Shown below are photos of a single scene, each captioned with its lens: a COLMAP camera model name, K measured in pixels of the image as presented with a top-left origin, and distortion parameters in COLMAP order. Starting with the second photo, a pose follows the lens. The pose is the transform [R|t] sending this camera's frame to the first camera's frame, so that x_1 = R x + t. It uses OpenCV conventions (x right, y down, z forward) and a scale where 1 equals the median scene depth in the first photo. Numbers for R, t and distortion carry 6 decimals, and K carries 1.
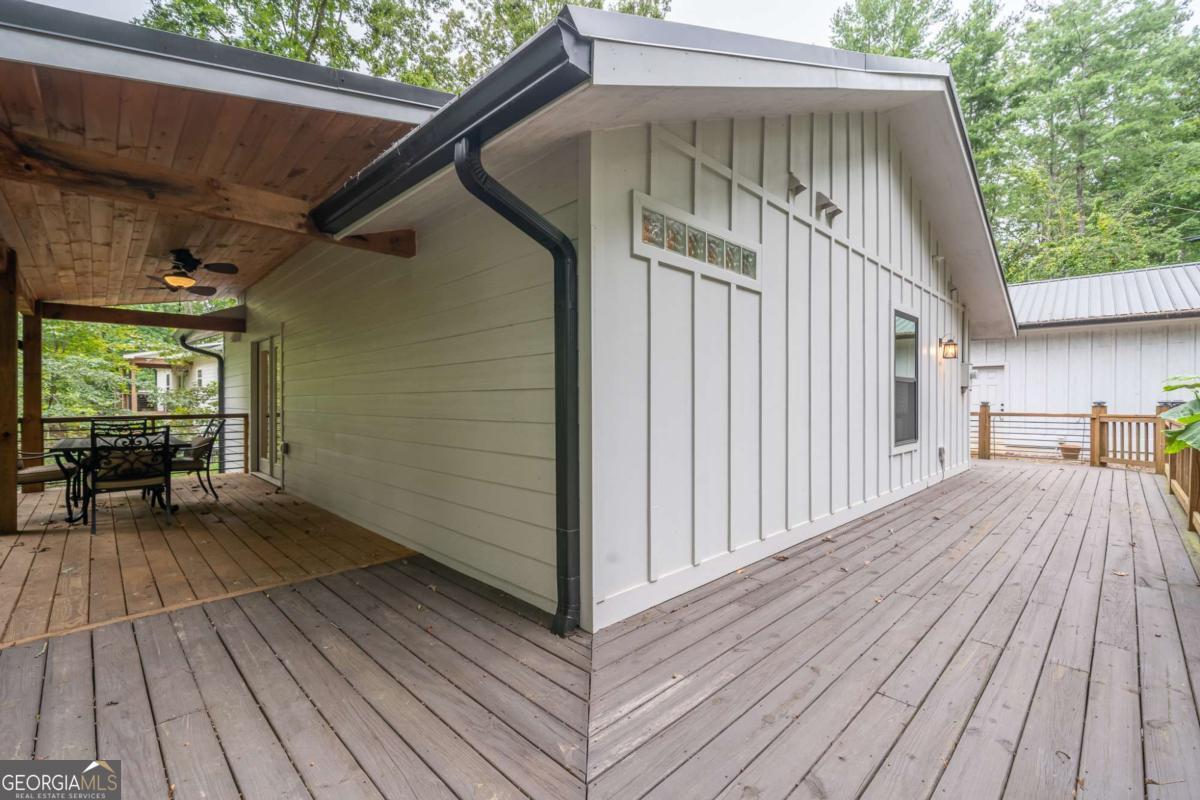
lens RADIAL K [[518.0, 0, 604.3], [0, 518.0, 402.7], [0, 0, 1]] dist [0.000872, -0.001285]
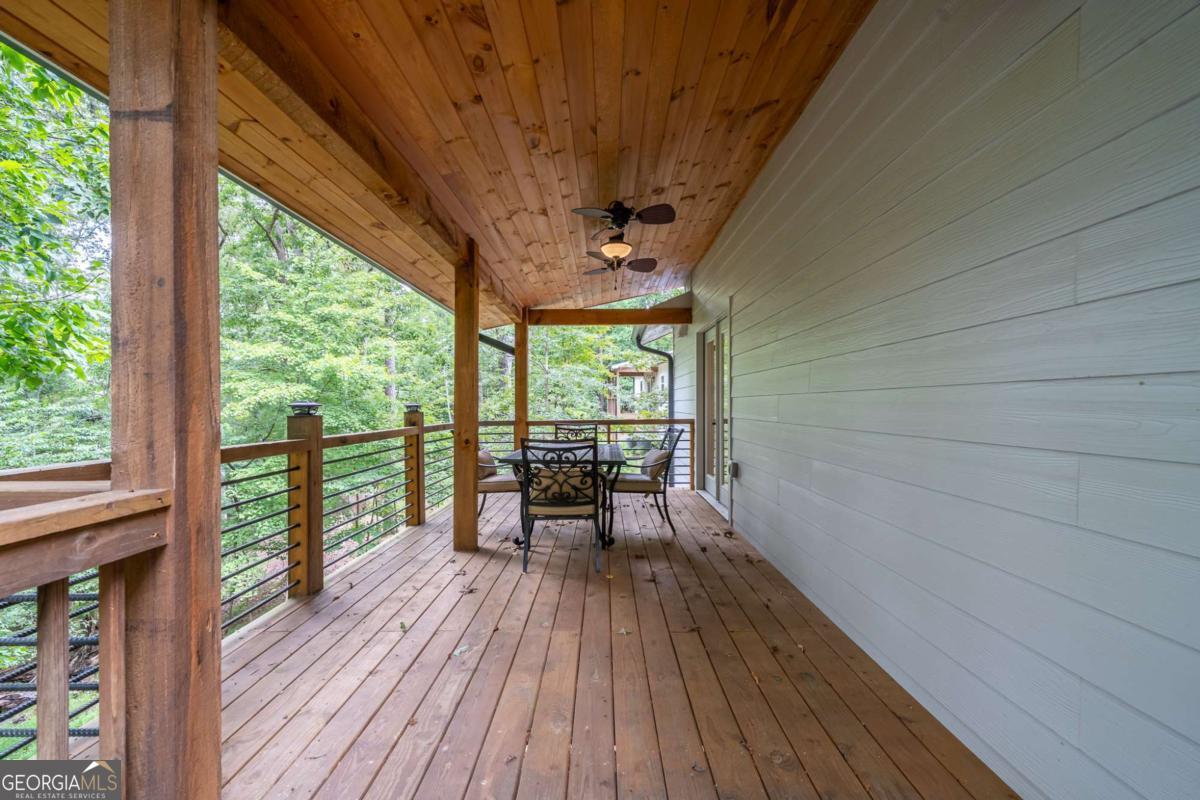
lens RADIAL K [[557.9, 0, 602.2], [0, 557.9, 405.1], [0, 0, 1]] dist [0.001177, 0.000086]
pose [[0.712265, -0.001194, -0.701910, -0.187352], [0.000343, 0.999999, -0.001353, -0.000573], [0.701911, 0.000723, 0.712265, 0.295701]]
